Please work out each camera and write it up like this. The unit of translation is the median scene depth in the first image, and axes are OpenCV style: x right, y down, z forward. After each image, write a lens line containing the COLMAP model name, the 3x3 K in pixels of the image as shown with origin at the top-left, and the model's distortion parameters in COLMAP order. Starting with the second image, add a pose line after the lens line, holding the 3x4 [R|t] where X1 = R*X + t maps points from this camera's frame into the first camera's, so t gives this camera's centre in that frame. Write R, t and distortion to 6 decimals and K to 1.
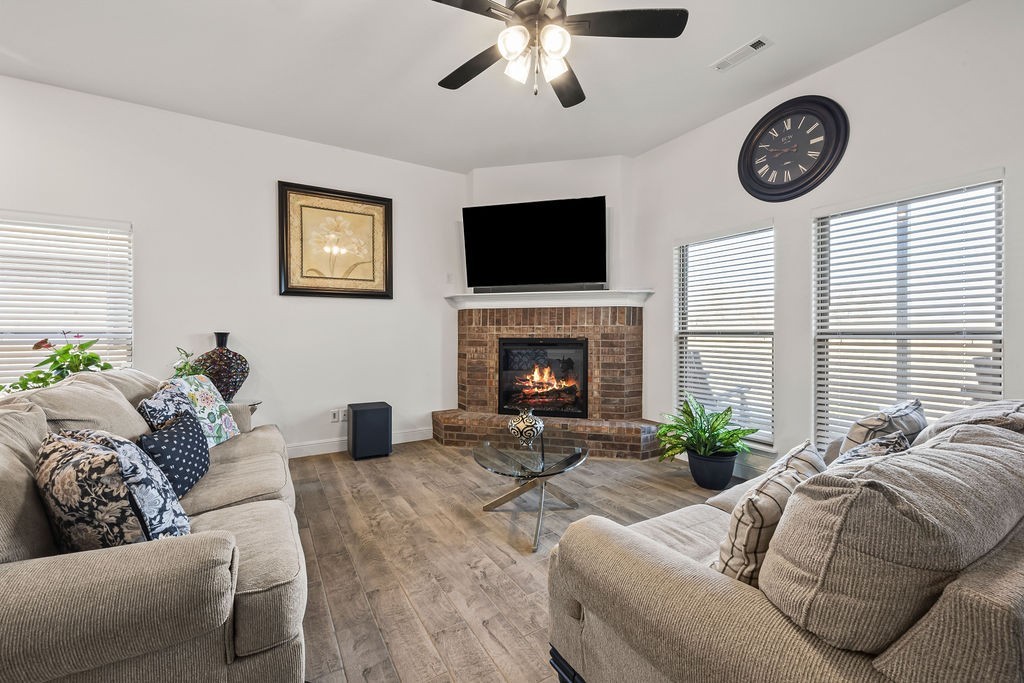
lens RADIAL K [[408.3, 0, 507.8], [0, 408.3, 337.2], [0, 0, 1]] dist [-0.009752, 0.000133]
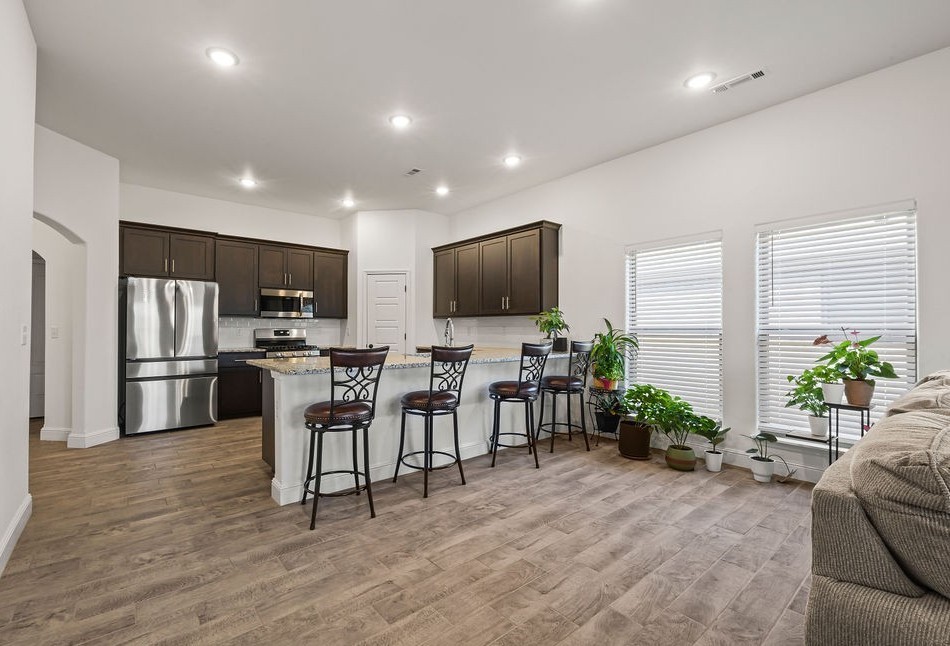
lens RADIAL K [[414.4, 0, 430.7], [0, 414.4, 325.6], [0, 0, 1]] dist [-0.002163, -0.000680]
pose [[0.106100, -0.009322, -0.994312, -0.209347], [-0.012078, 0.999870, -0.010663, 0.003752], [0.994282, 0.013140, 0.105974, -0.103248]]
